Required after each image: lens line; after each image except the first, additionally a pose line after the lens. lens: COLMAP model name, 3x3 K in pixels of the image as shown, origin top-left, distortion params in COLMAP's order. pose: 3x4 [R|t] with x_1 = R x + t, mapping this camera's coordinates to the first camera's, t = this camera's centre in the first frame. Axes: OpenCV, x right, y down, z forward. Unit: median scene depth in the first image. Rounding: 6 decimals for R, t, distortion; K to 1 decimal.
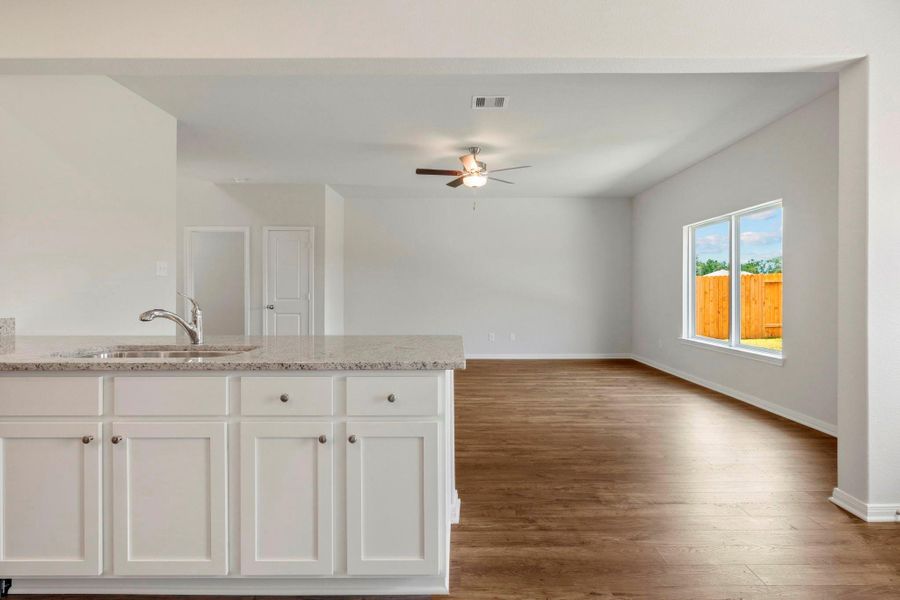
lens RADIAL K [[362.0, 0, 450.0], [0, 362.0, 300.0], [0, 0, 1]] dist [0.001233, 0.000076]
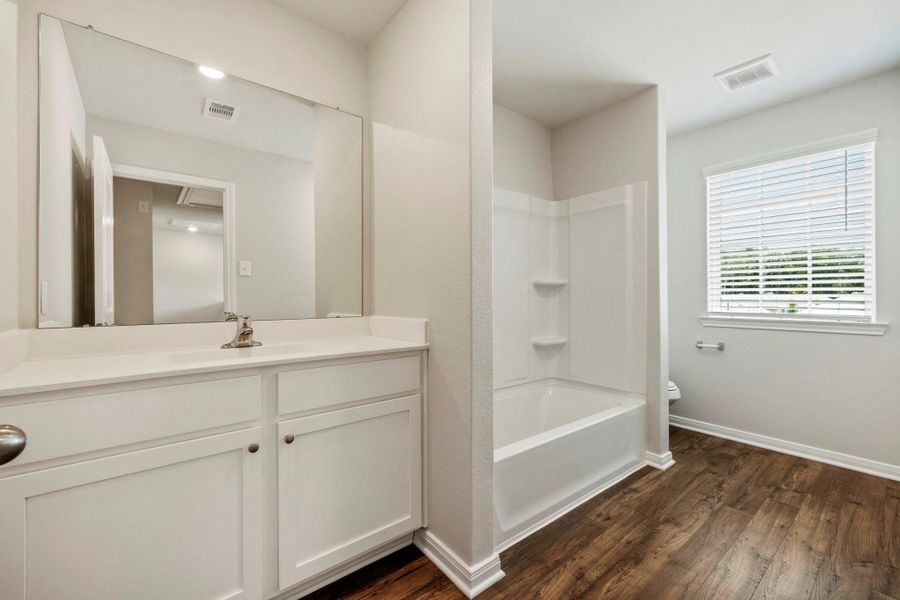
lens RADIAL K [[381.1, 0, 450.0], [0, 381.1, 296.2], [0, 0, 1]] dist [0.010014, -0.000316]
pose [[0.778294, -0.004039, 0.627887, -0.550920], [-0.008891, 0.999808, 0.017453, 0.001723], [-0.627837, -0.019166, 0.778109, 0.000800]]
